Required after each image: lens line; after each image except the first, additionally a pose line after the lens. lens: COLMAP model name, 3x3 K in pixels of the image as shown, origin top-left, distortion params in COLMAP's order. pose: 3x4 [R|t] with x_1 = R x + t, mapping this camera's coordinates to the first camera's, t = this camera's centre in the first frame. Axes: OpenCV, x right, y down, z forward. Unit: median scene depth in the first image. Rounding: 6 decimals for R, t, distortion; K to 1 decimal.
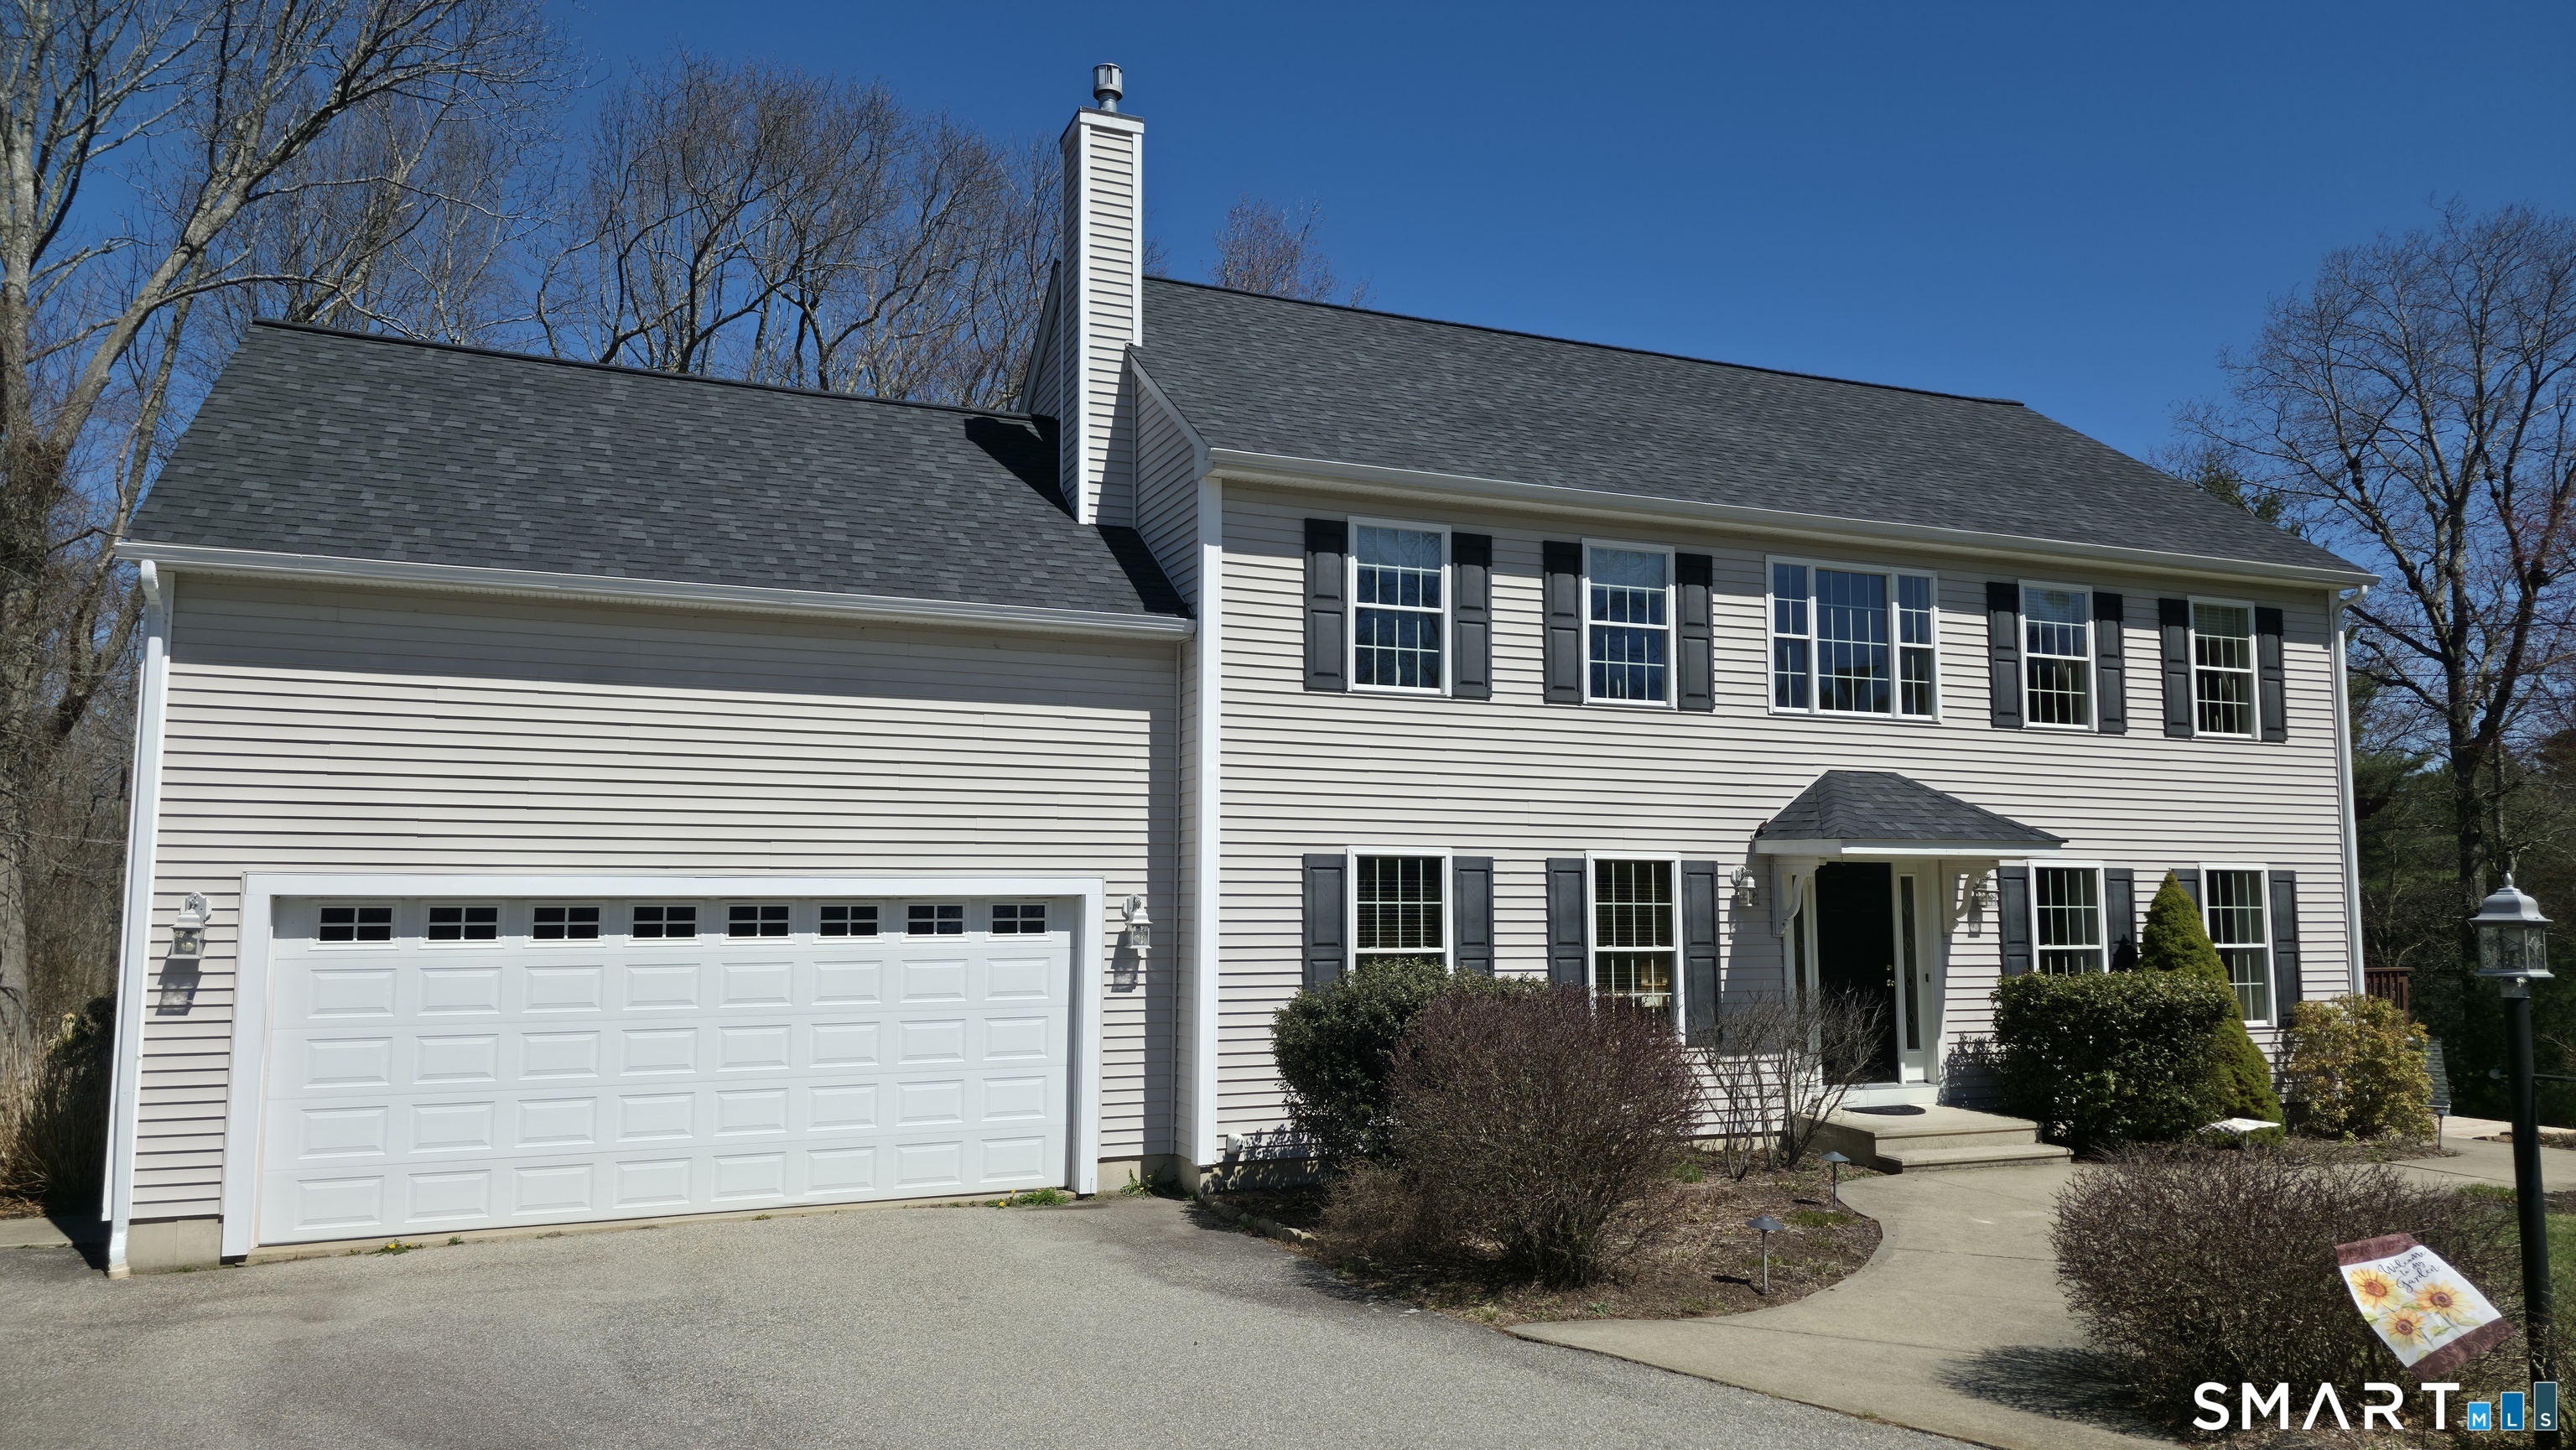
lens RADIAL K [[1709.2, 0, 1304.3], [0, 1709.2, 738.9], [0, 0, 1]] dist [0.055046, -0.000116]
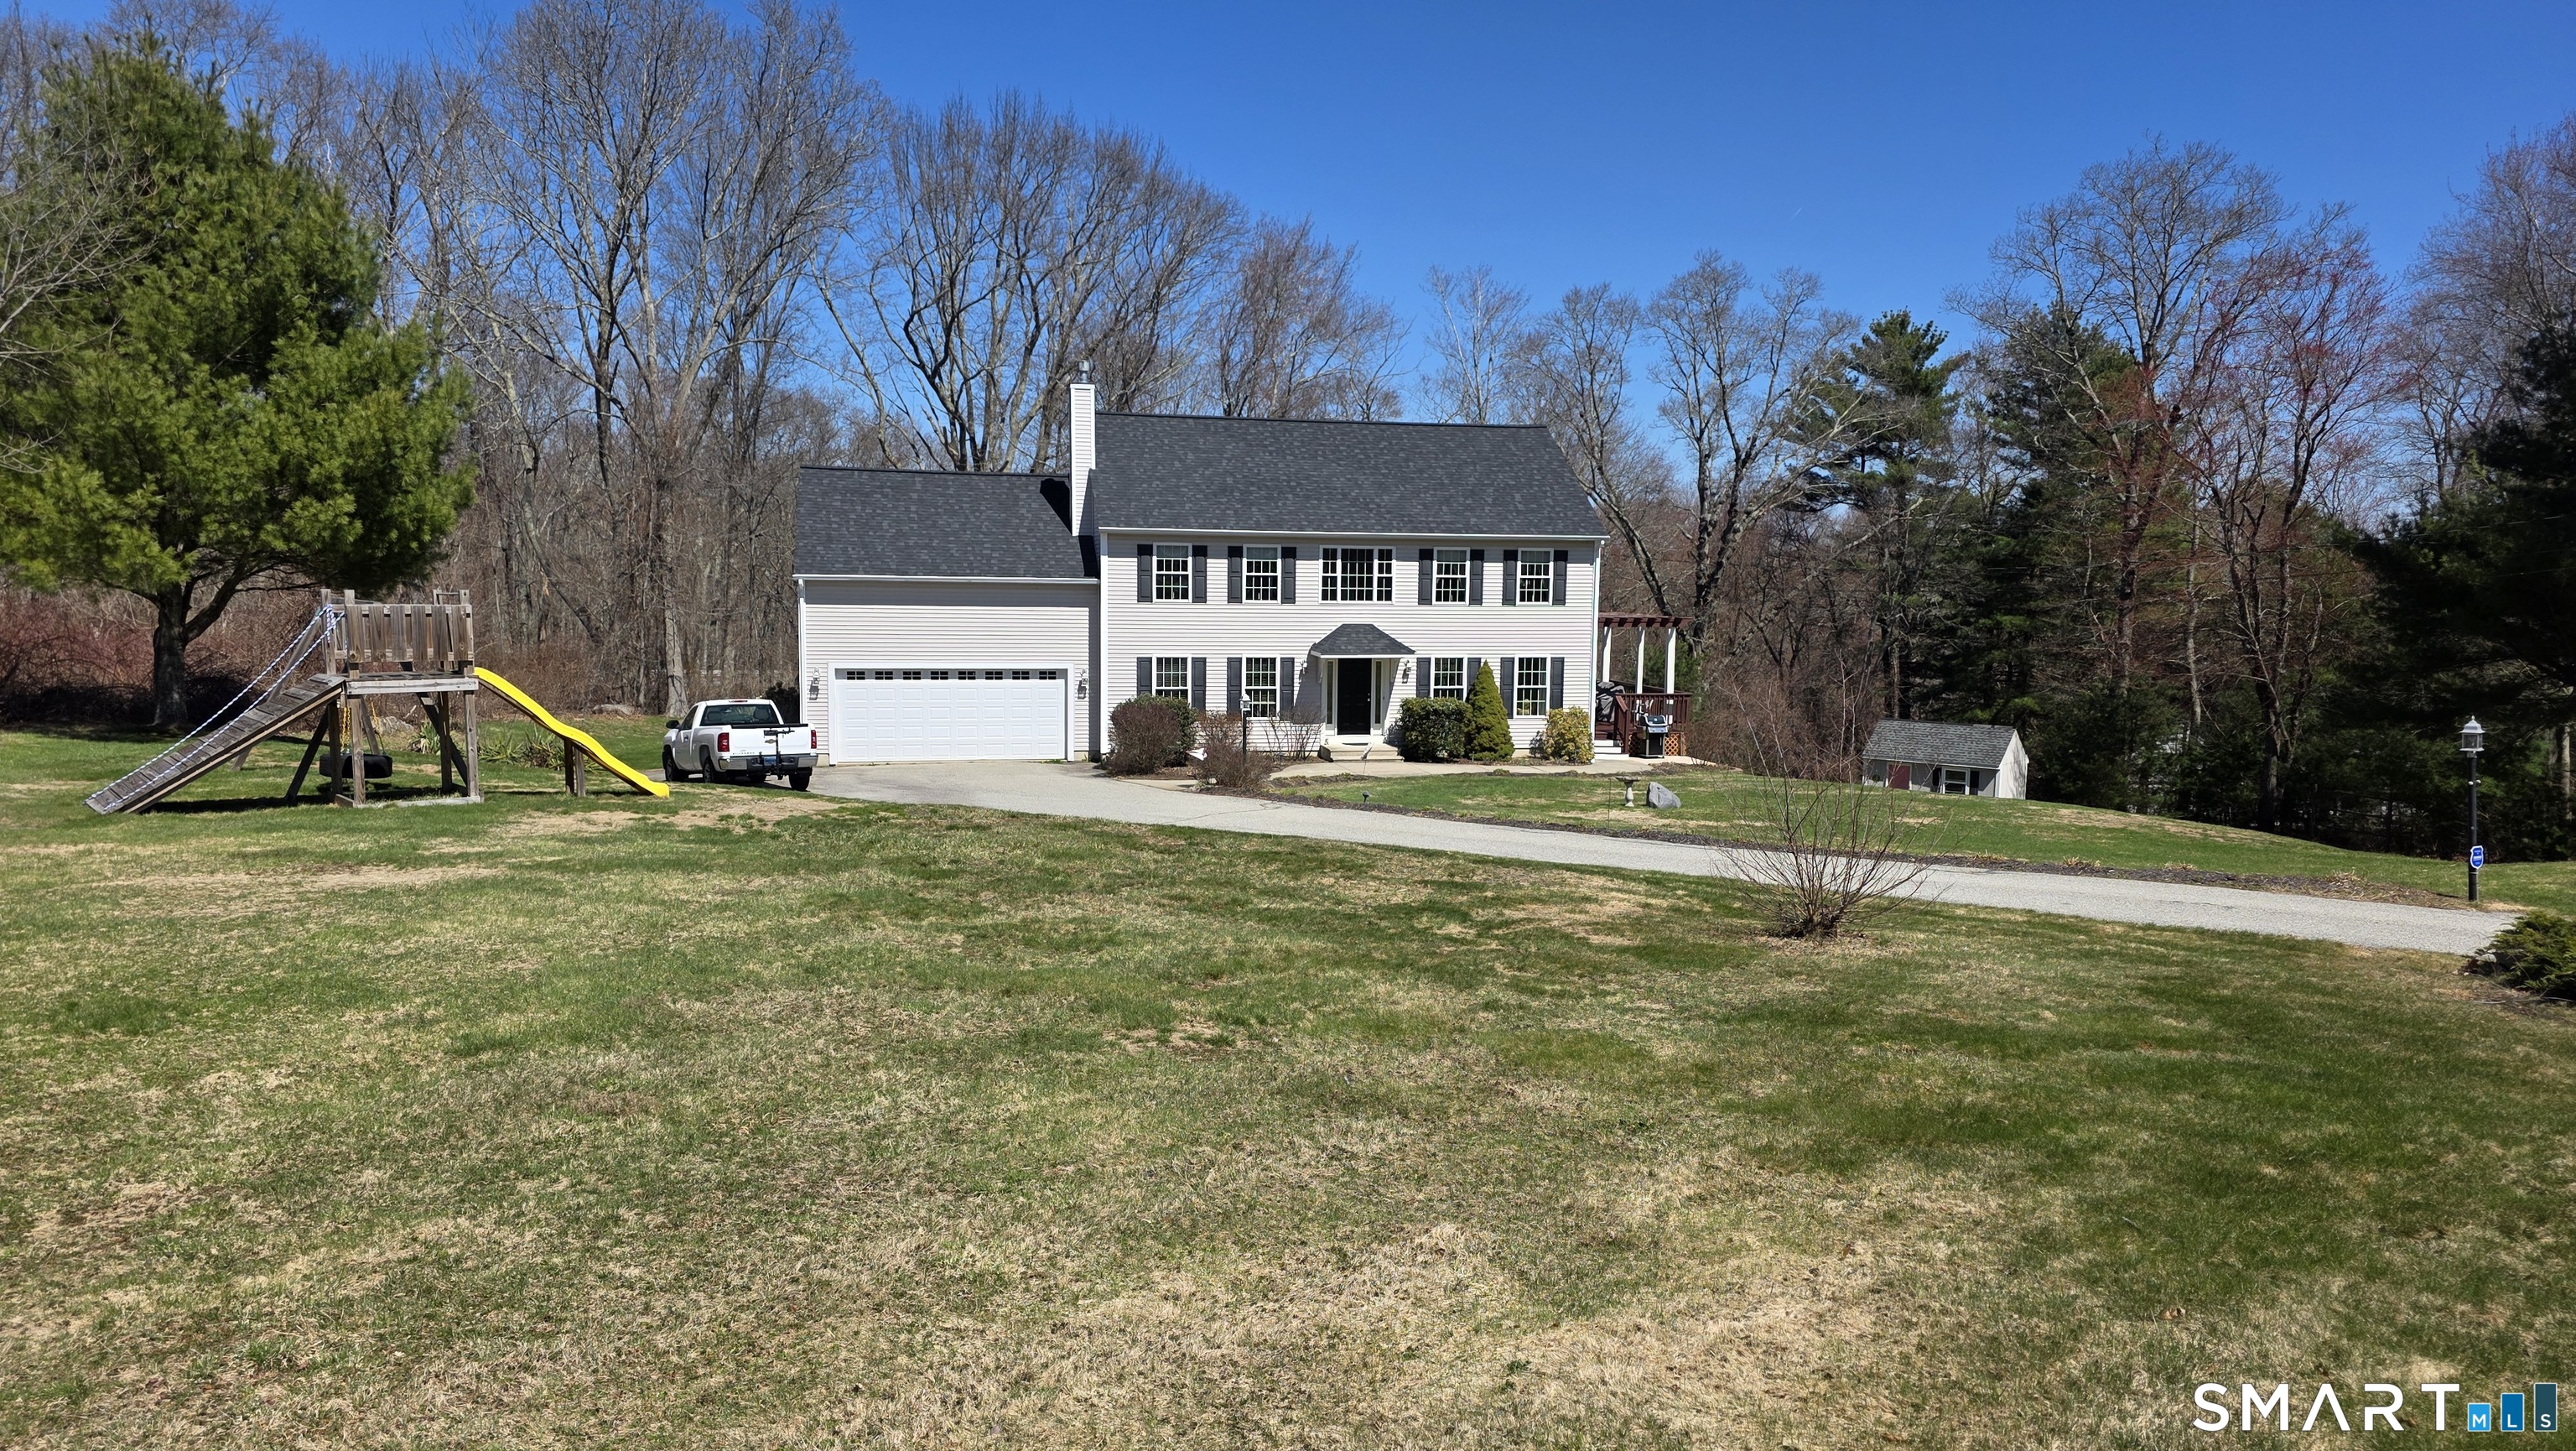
lens RADIAL K [[1709.3, 0, 1277.8], [0, 1709.3, 725.2], [0, 0, 1]] dist [0.055046, -0.000116]
pose [[0.983927, 0.031817, -0.175712, 0.714604], [0.004057, 0.979762, 0.200127, -0.383835], [0.178523, -0.197623, 0.963885, -1.743089]]
